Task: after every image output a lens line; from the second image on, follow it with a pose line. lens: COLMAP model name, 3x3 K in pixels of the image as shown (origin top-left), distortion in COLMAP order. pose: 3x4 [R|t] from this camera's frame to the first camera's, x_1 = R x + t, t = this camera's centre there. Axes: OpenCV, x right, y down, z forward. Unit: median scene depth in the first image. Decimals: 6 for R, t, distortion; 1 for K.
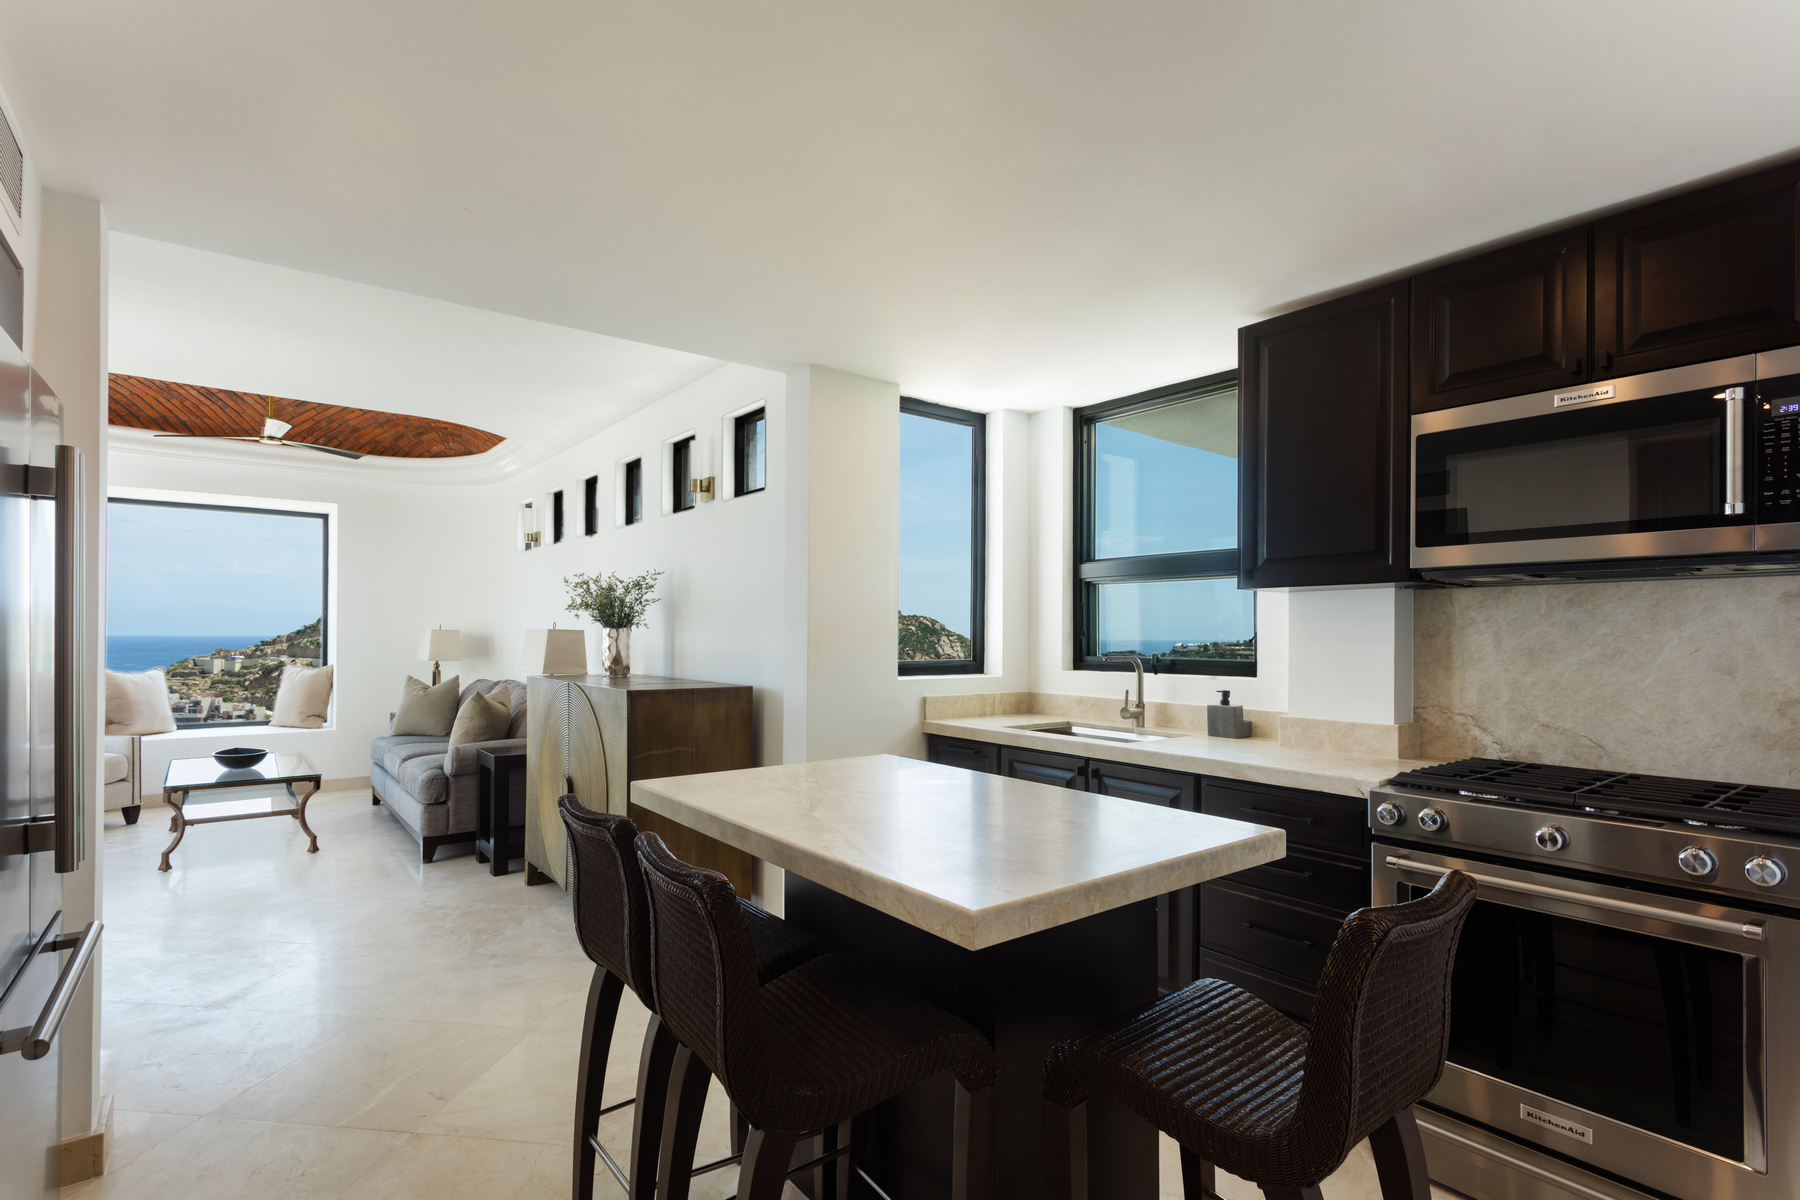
lens RADIAL K [[865.8, 0, 888.5], [0, 865.8, 643.1], [0, 0, 1]] dist [0.005548, 0.001166]
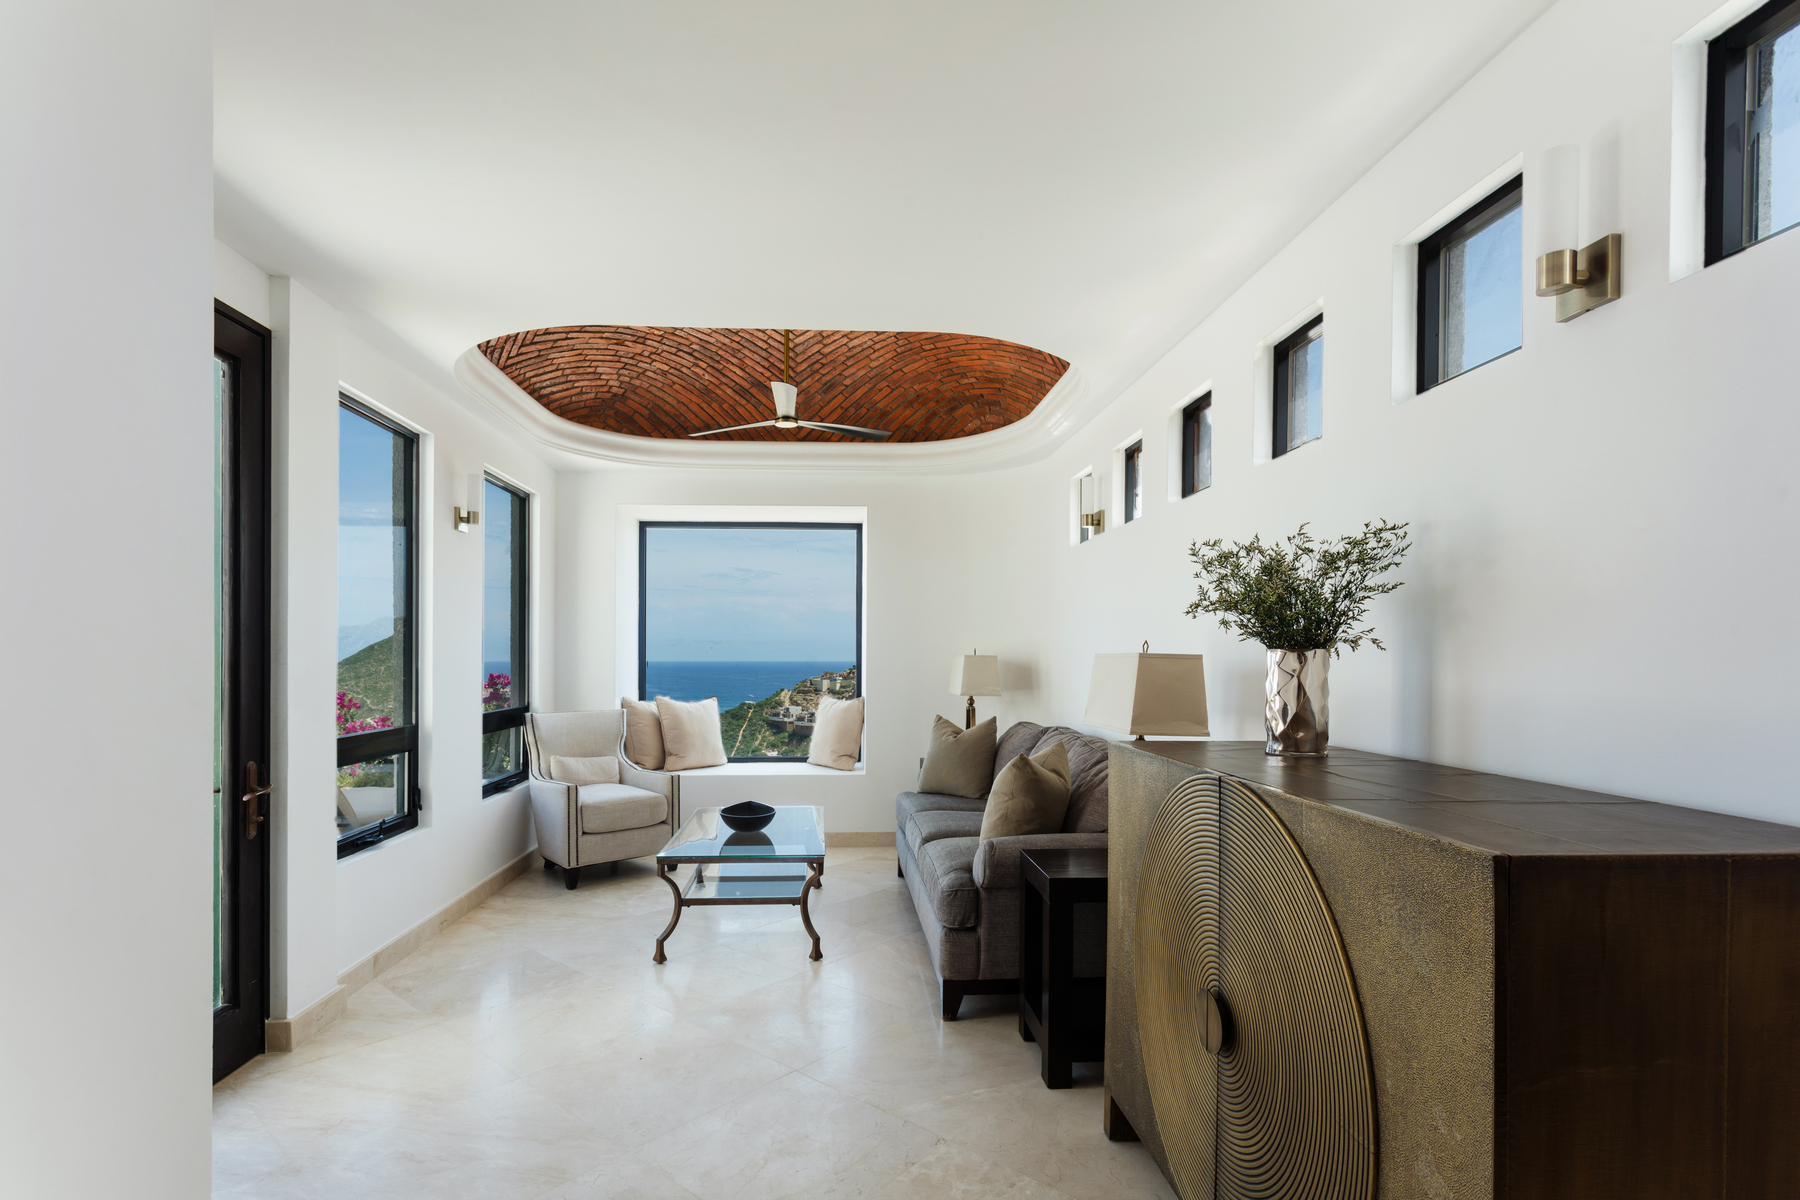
lens RADIAL K [[865.8, 0, 868.7], [0, 865.8, 669.0], [0, 0, 1]] dist [0.005548, 0.001166]
pose [[0.819728, 0.002533, -0.572748, -0.212805], [-0.001298, 0.999996, 0.002565, -0.006939], [0.572752, -0.001359, 0.819727, 0.438105]]
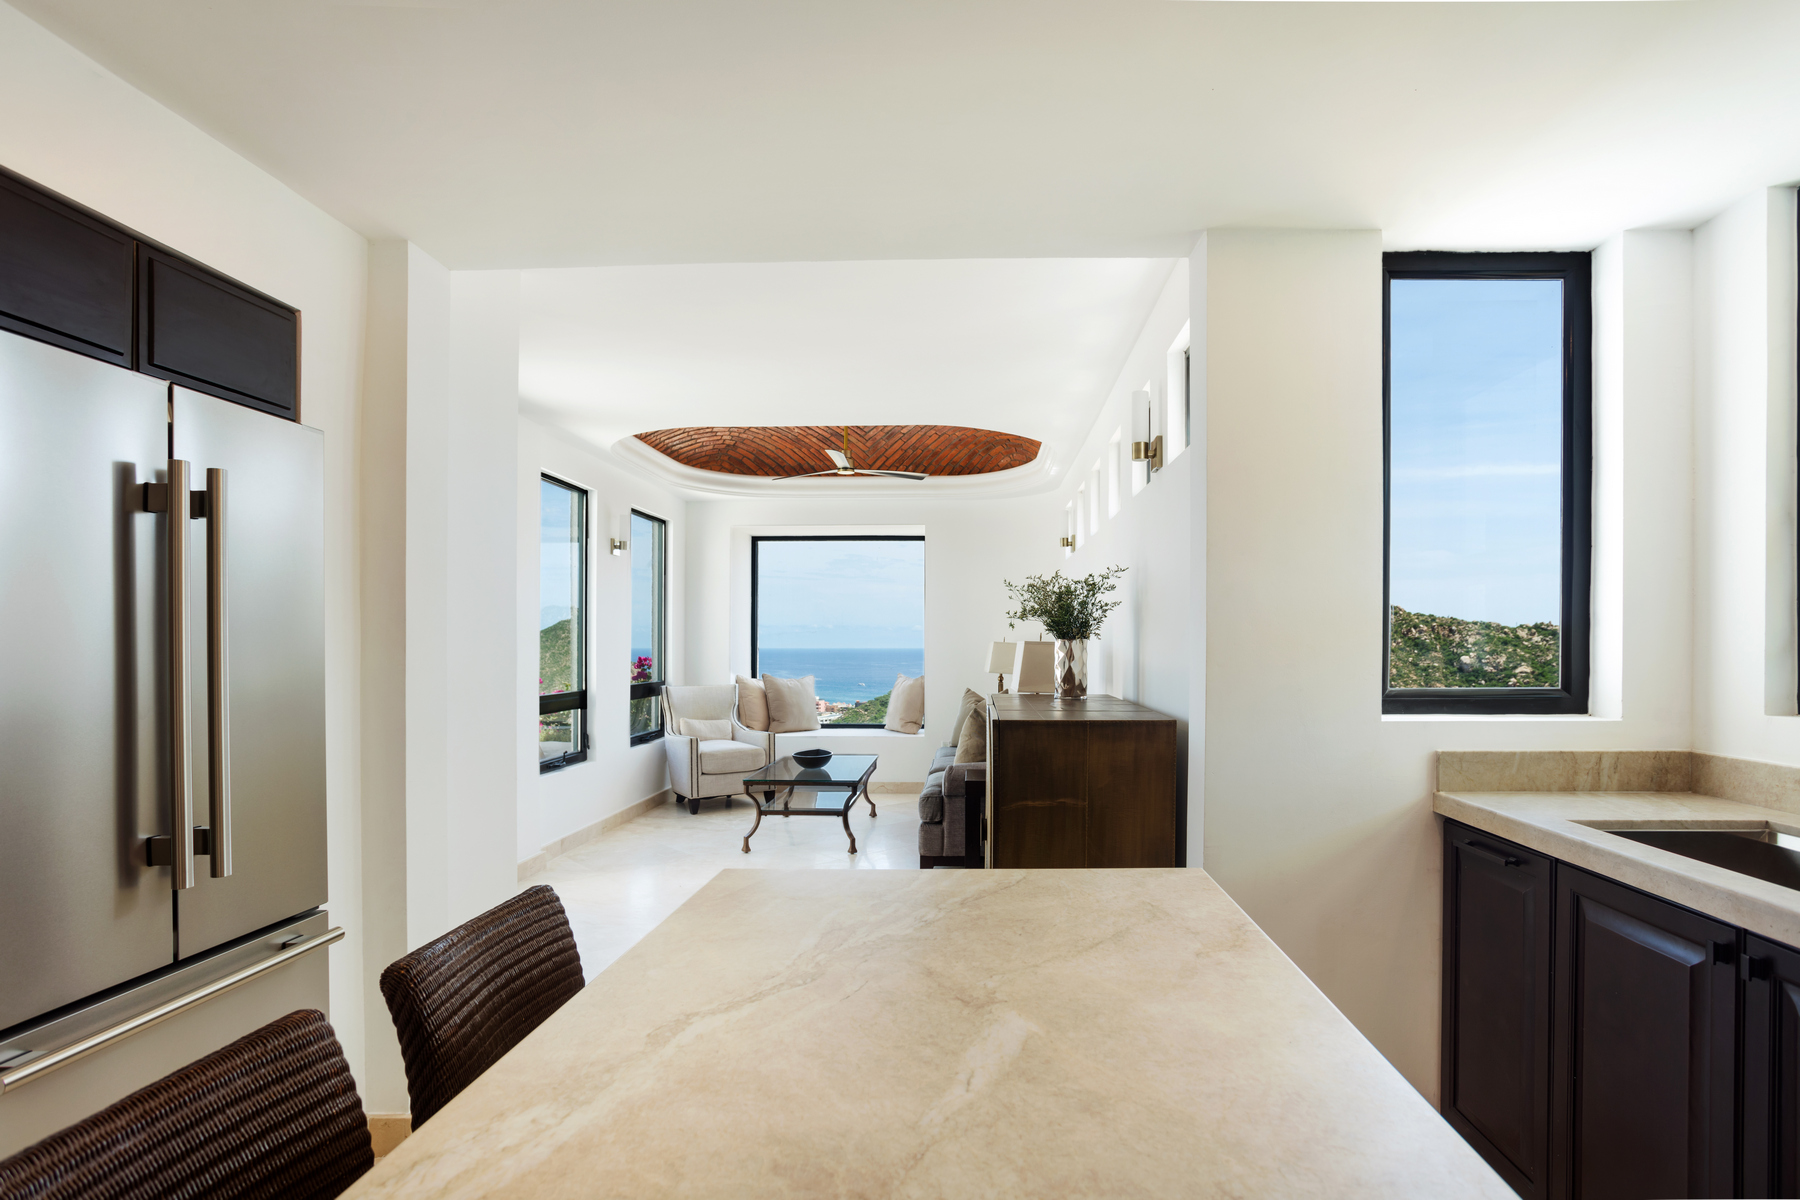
lens RADIAL K [[884.4, 0, 962.3], [0, 884.4, 659.0], [0, 0, 1]] dist [-0.037559, 0.001467]
pose [[0.778973, 0.004018, -0.627045, 0.120080], [-0.000272, 0.999982, 0.006069, -0.002953], [0.627058, -0.004557, 0.778959, 0.253539]]
